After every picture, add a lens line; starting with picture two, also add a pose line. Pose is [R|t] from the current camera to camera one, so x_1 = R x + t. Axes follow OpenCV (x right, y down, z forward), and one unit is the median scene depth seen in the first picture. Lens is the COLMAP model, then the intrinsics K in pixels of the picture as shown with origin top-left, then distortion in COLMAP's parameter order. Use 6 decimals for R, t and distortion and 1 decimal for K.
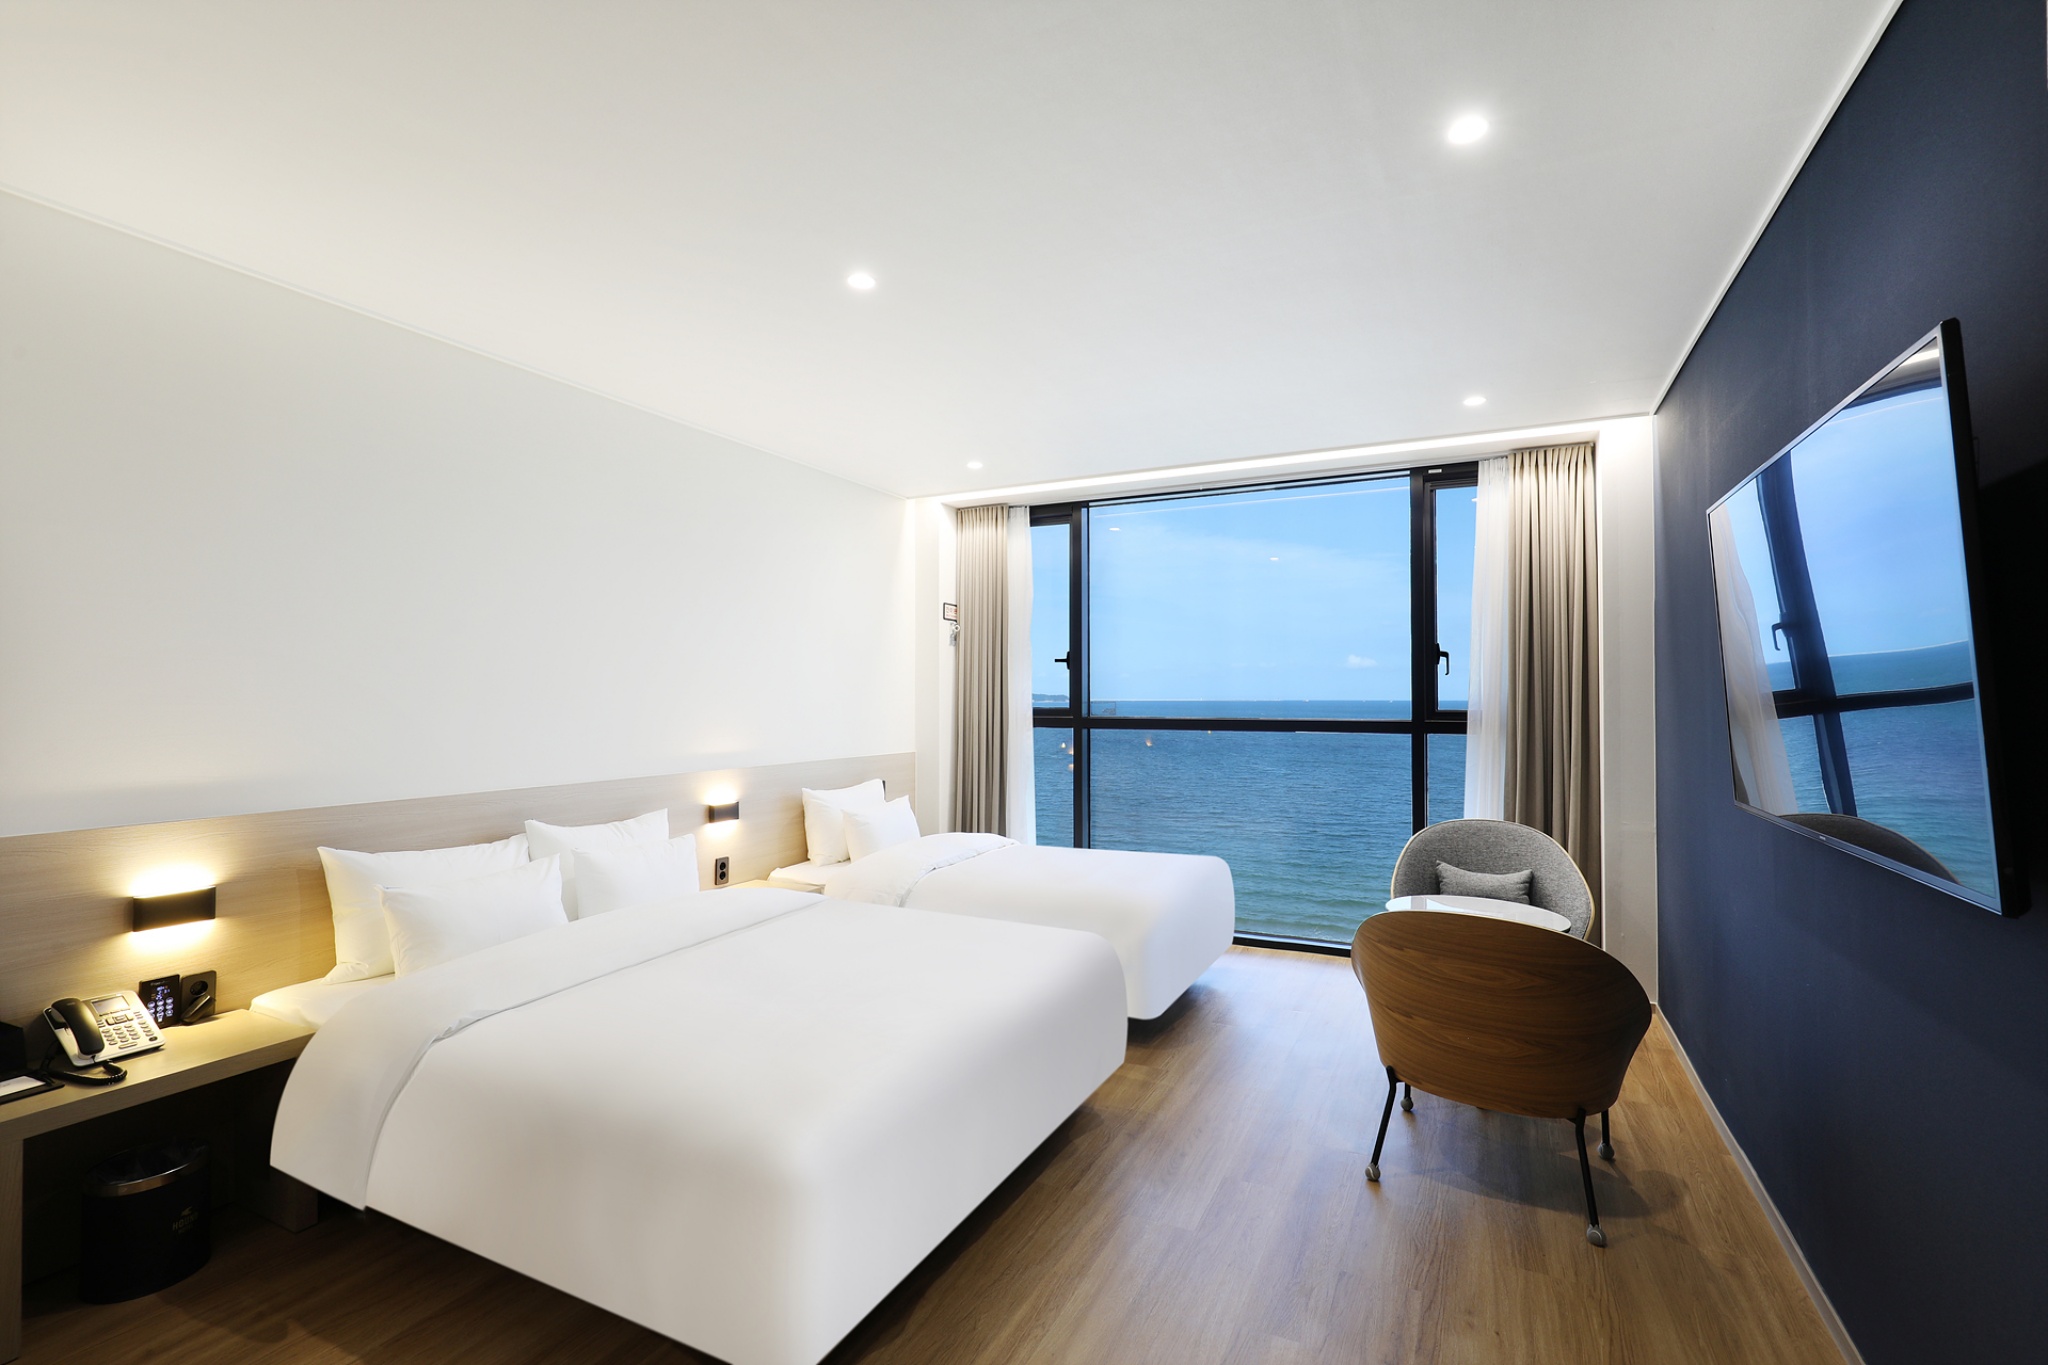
lens RADIAL K [[928.6, 0, 1024.0], [0, 928.6, 682.5], [0, 0, 1]] dist [0.000902, -0.000030]
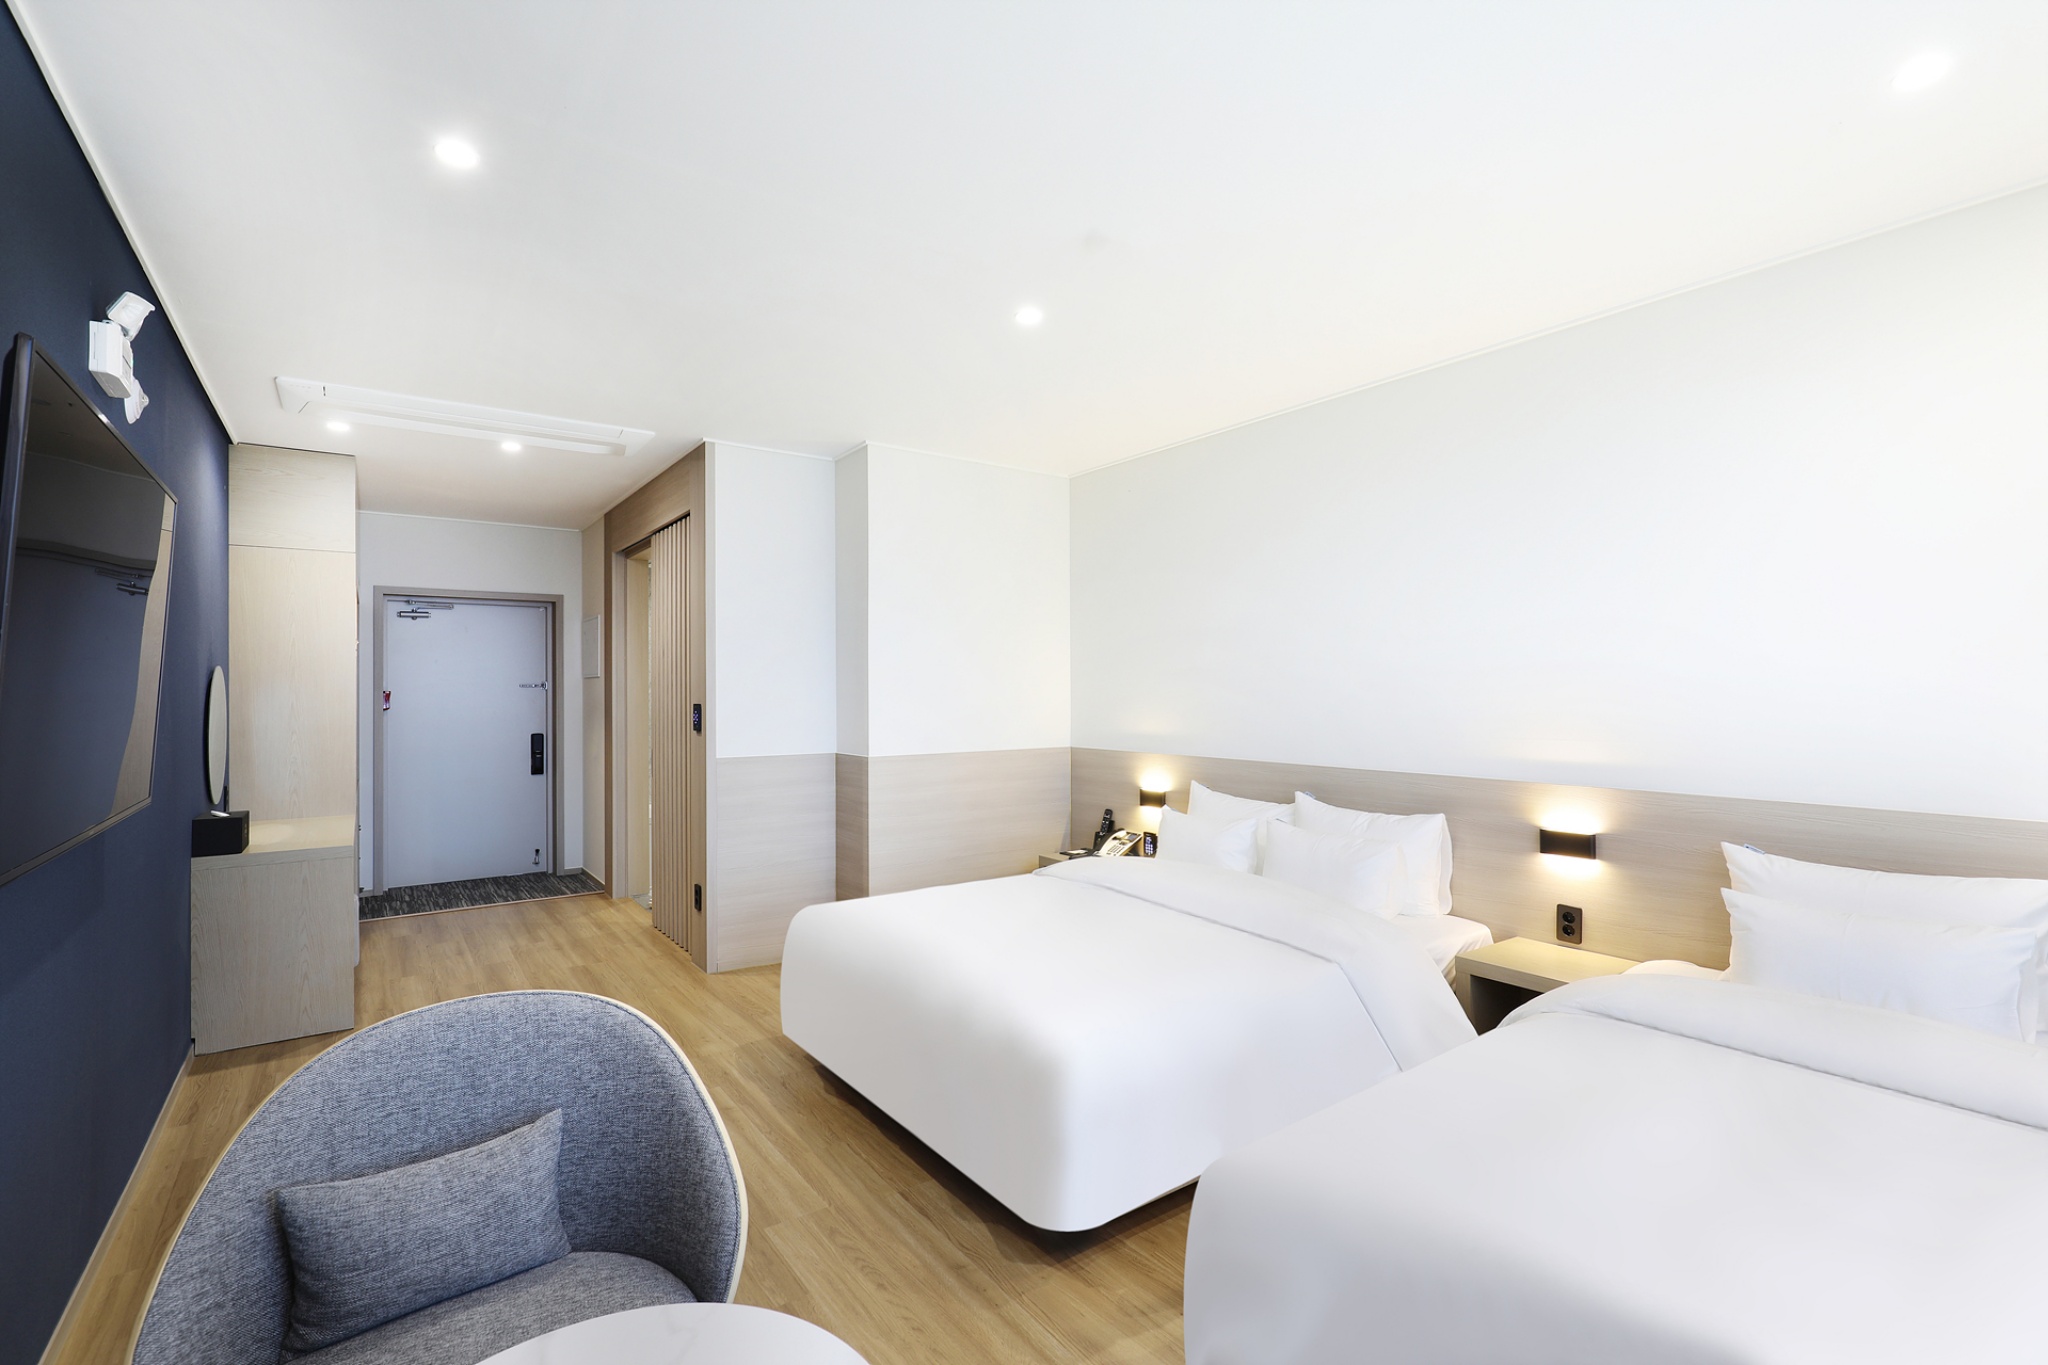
lens RADIAL K [[930.6, 0, 1032.8], [0, 930.6, 689.6], [0, 0, 1]] dist [0.000117, 0.000396]
pose [[-0.468243, -0.000378, -0.883600, 0.497851], [0.016795, 0.999815, -0.009328, 0.017668], [0.883440, -0.019208, -0.468150, 0.933963]]
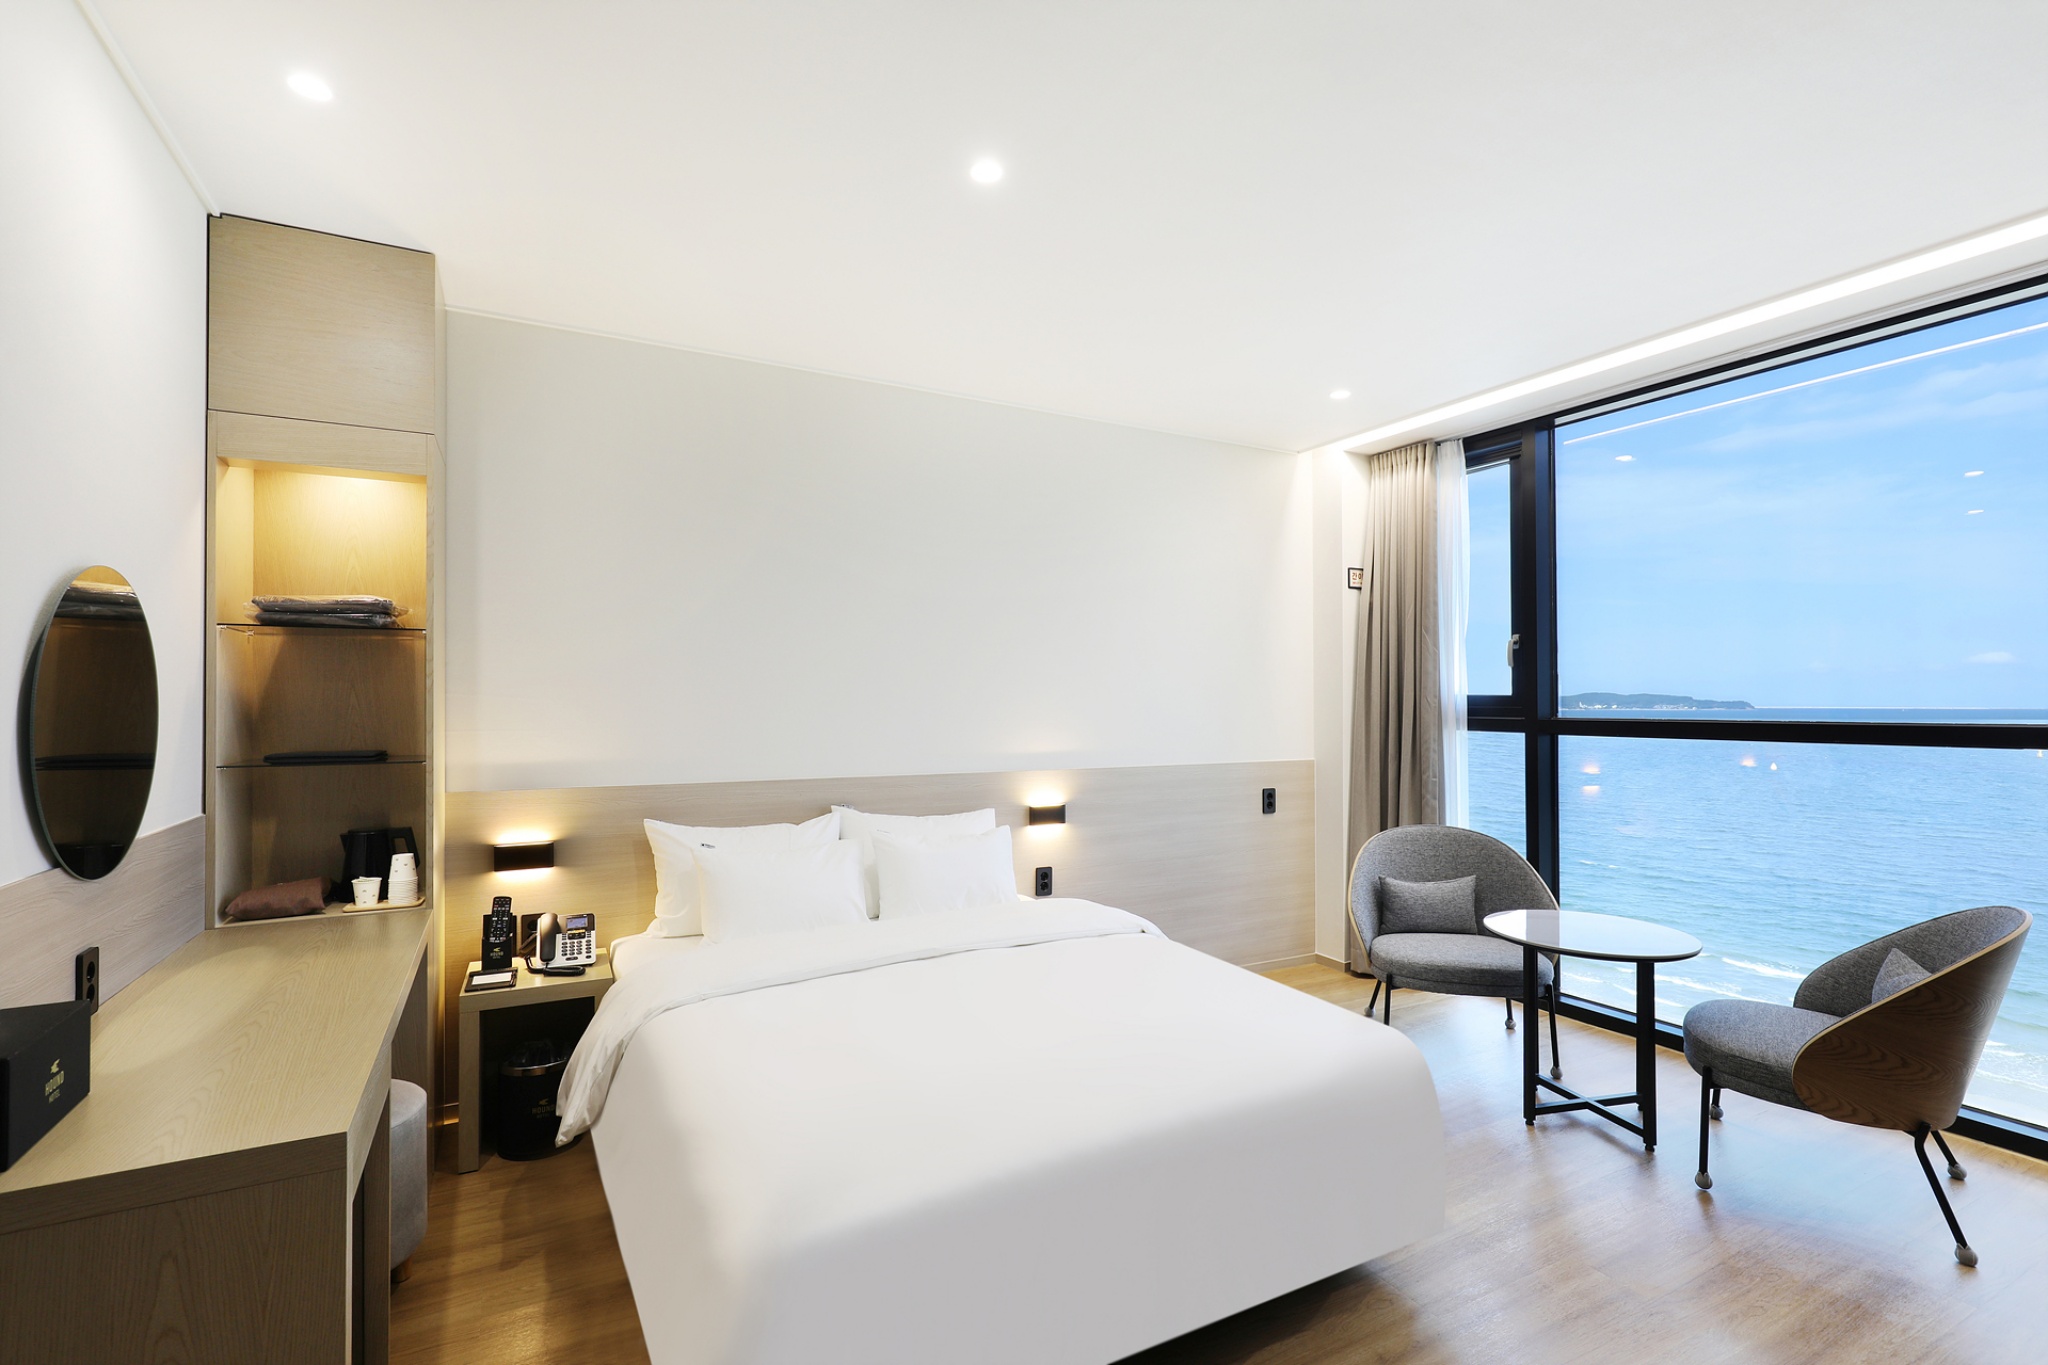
lens RADIAL K [[948.3, 0, 1024.0], [0, 948.3, 682.5], [0, 0, 1]] dist [-0.036072, -0.000028]
pose [[0.811705, -0.010671, -0.583970, 0.198538], [0.007013, 0.999939, -0.008523, 0.015438], [0.584025, 0.002823, 0.811731, 0.213633]]
